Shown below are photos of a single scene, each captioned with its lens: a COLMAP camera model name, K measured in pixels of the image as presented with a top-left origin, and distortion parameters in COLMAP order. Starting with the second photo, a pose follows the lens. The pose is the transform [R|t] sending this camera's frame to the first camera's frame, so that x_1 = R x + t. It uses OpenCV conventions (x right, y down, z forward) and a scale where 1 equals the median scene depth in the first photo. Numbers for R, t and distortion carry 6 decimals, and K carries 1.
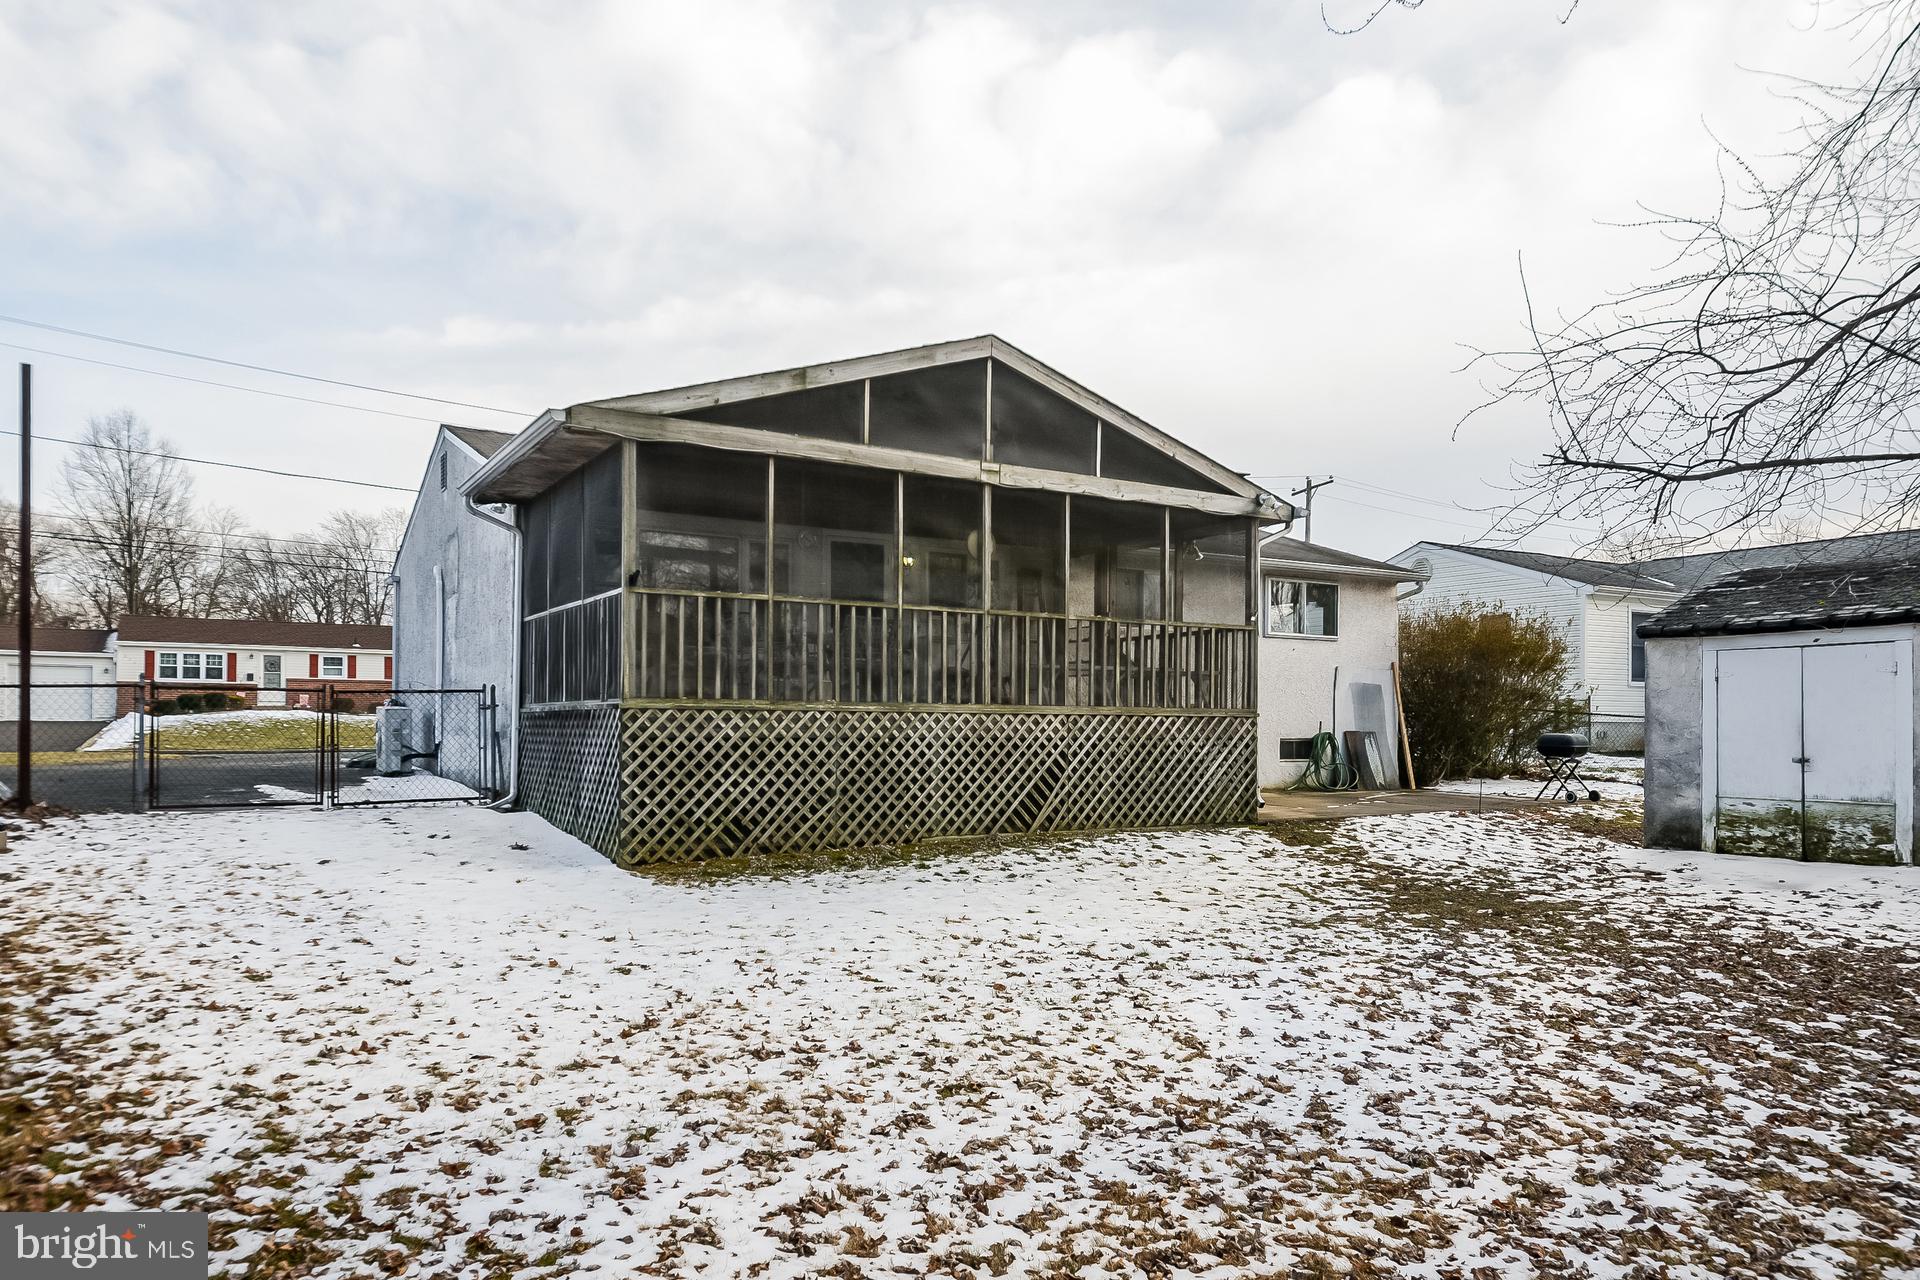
lens RADIAL K [[1274.4, 0, 960.0], [0, 1274.4, 640.0], [0, 0, 1]] dist [0.006821, -0.000441]
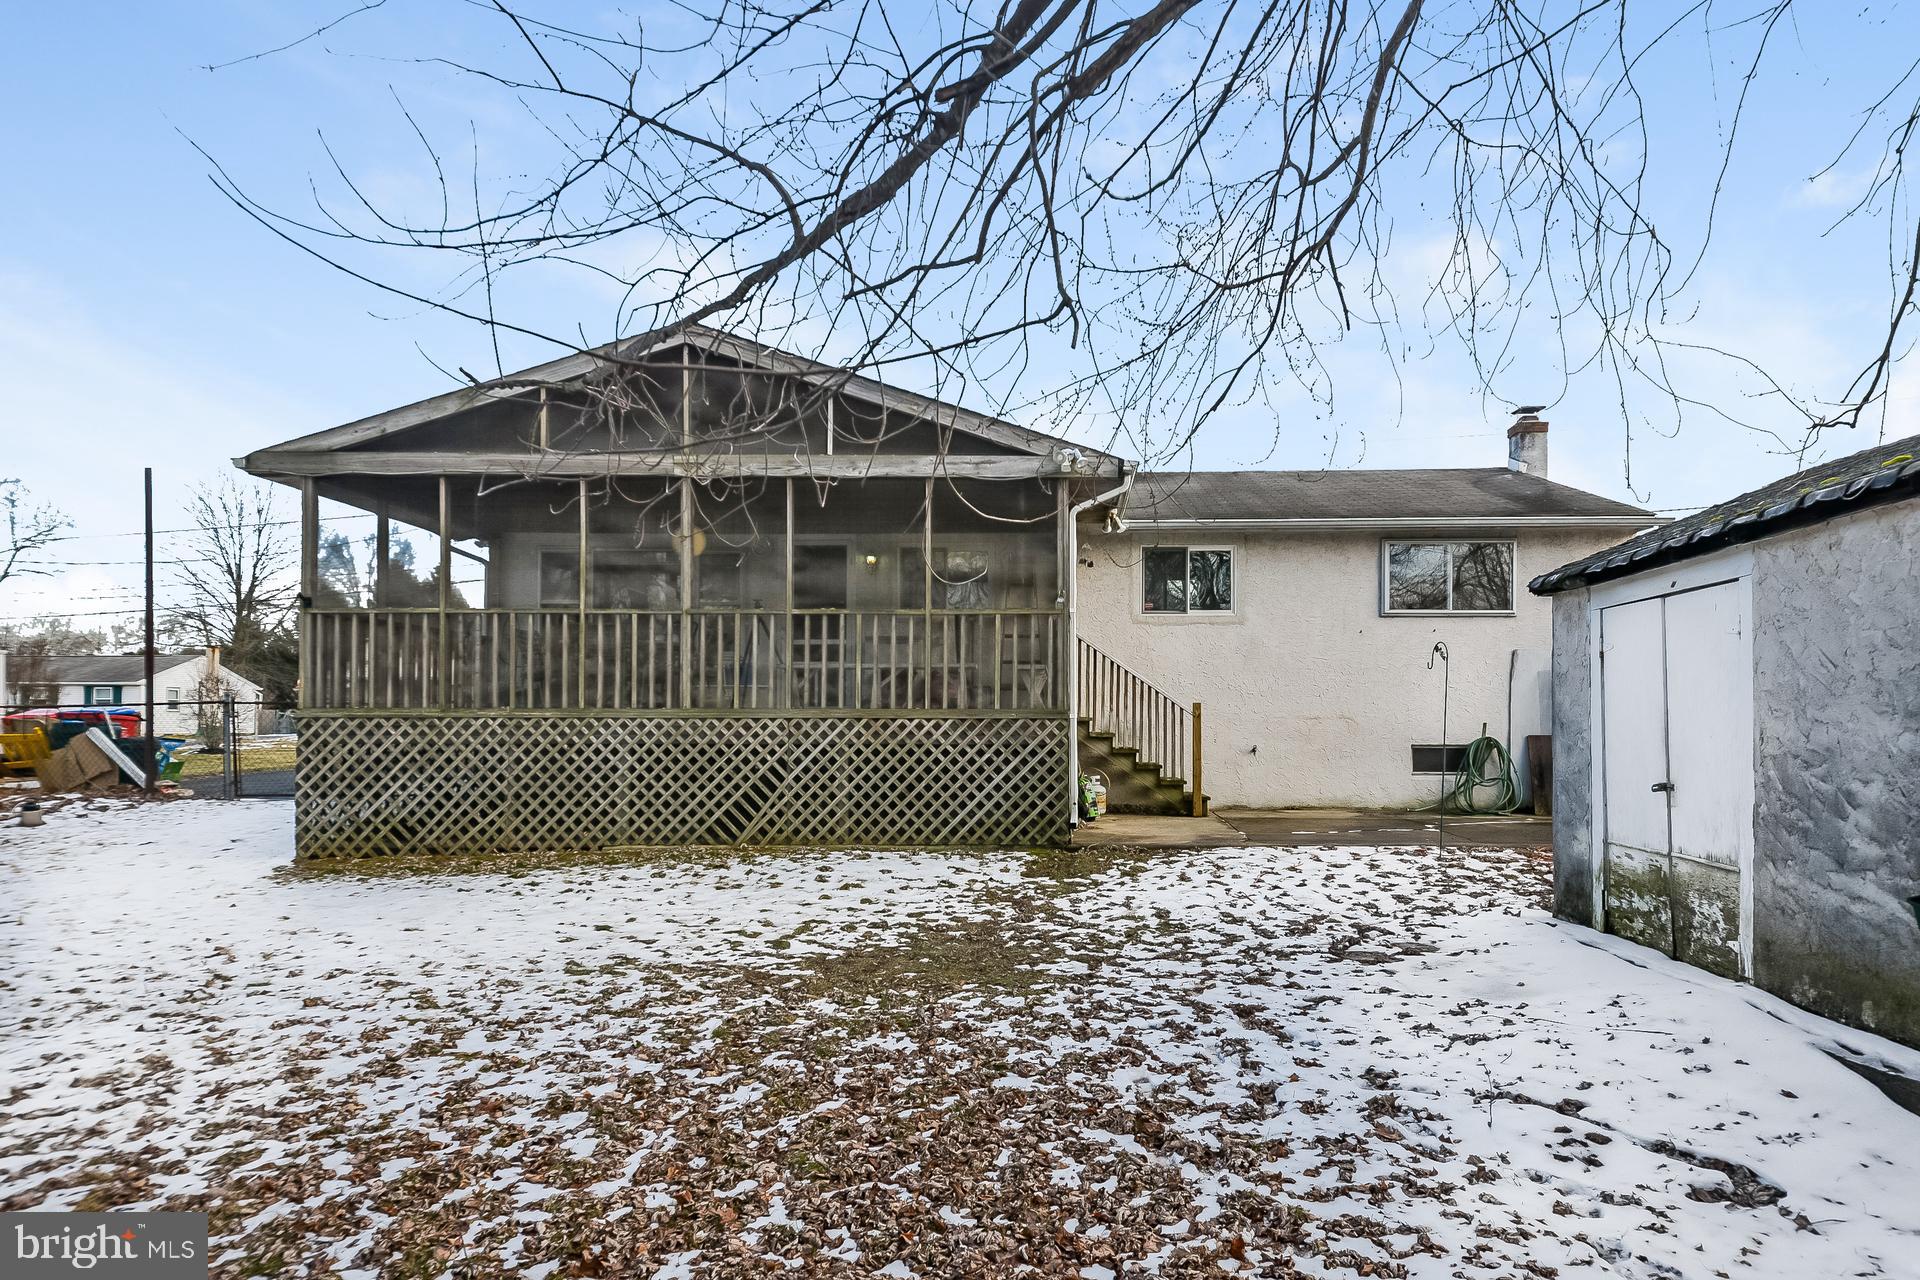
lens RADIAL K [[1274.4, 0, 960.0], [0, 1274.4, 640.0], [0, 0, 1]] dist [0.006821, -0.000441]
pose [[0.857631, -0.042300, -0.512523, 0.735212], [0.040108, 0.999078, -0.015341, 0.023966], [0.512699, -0.007399, 0.858536, 0.307883]]
